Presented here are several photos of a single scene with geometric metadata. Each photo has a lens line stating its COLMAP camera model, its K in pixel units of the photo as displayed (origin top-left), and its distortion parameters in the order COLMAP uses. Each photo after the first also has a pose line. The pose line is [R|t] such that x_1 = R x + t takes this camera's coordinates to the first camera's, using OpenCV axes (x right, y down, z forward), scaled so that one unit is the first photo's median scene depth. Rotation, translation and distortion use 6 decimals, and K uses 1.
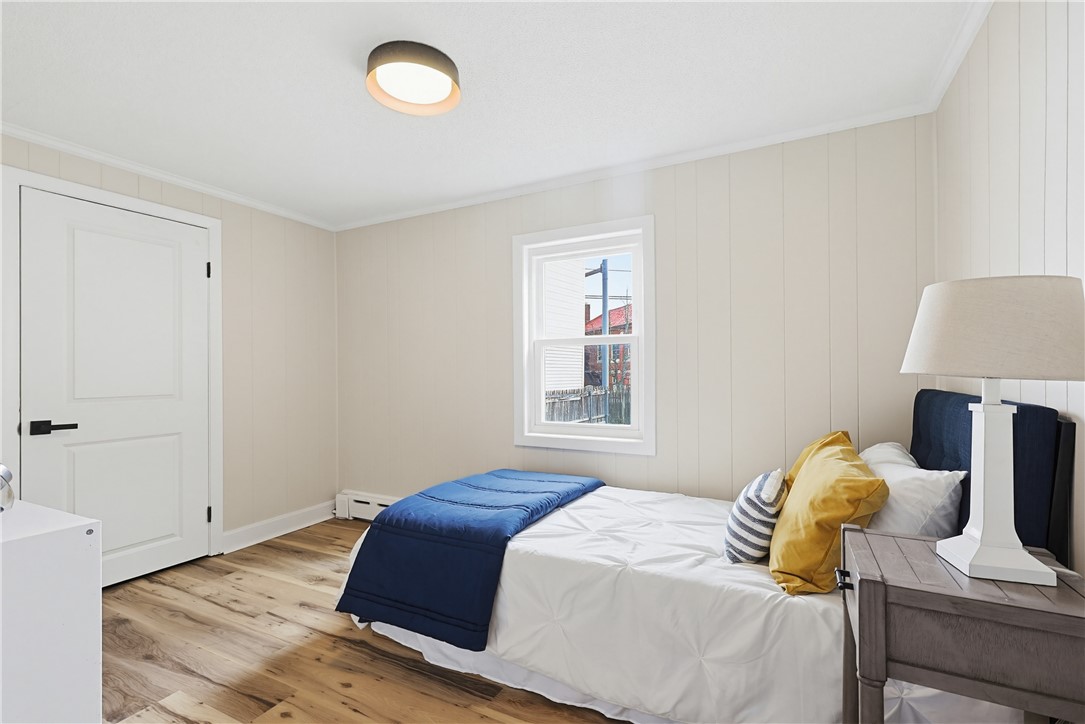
lens RADIAL K [[470.3, 0, 545.7], [0, 470.3, 366.1], [0, 0, 1]] dist [0.000334, -0.000109]
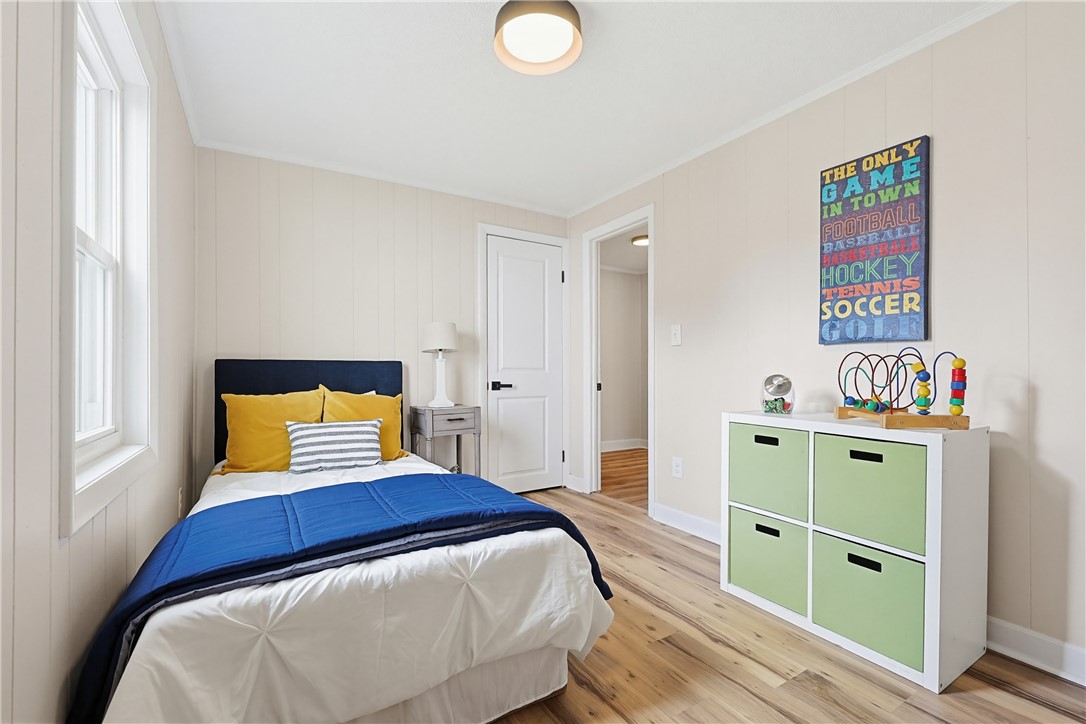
lens RADIAL K [[470.8, 0, 548.0], [0, 470.8, 370.7], [0, 0, 1]] dist [0.000334, -0.000109]
pose [[-0.852752, -0.001950, 0.522313, -0.832072], [-0.009767, 0.999878, -0.012213, 0.104915], [-0.522225, -0.015516, -0.852667, 1.887857]]
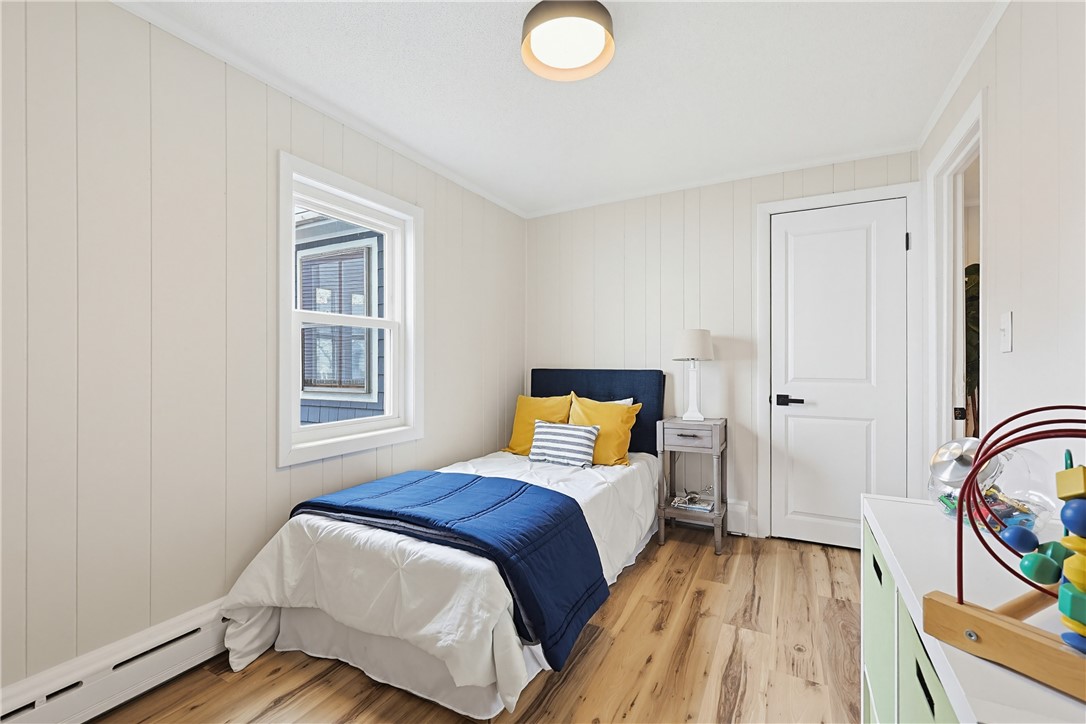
lens RADIAL K [[470.8, 0, 542.1], [0, 470.8, 360.8], [0, 0, 1]] dist [0.000334, -0.000109]
pose [[0.029834, -0.003480, 0.999549, -1.240758], [-0.012309, 0.999917, 0.003849, 0.014006], [-0.999479, -0.012418, 0.029789, 1.046214]]
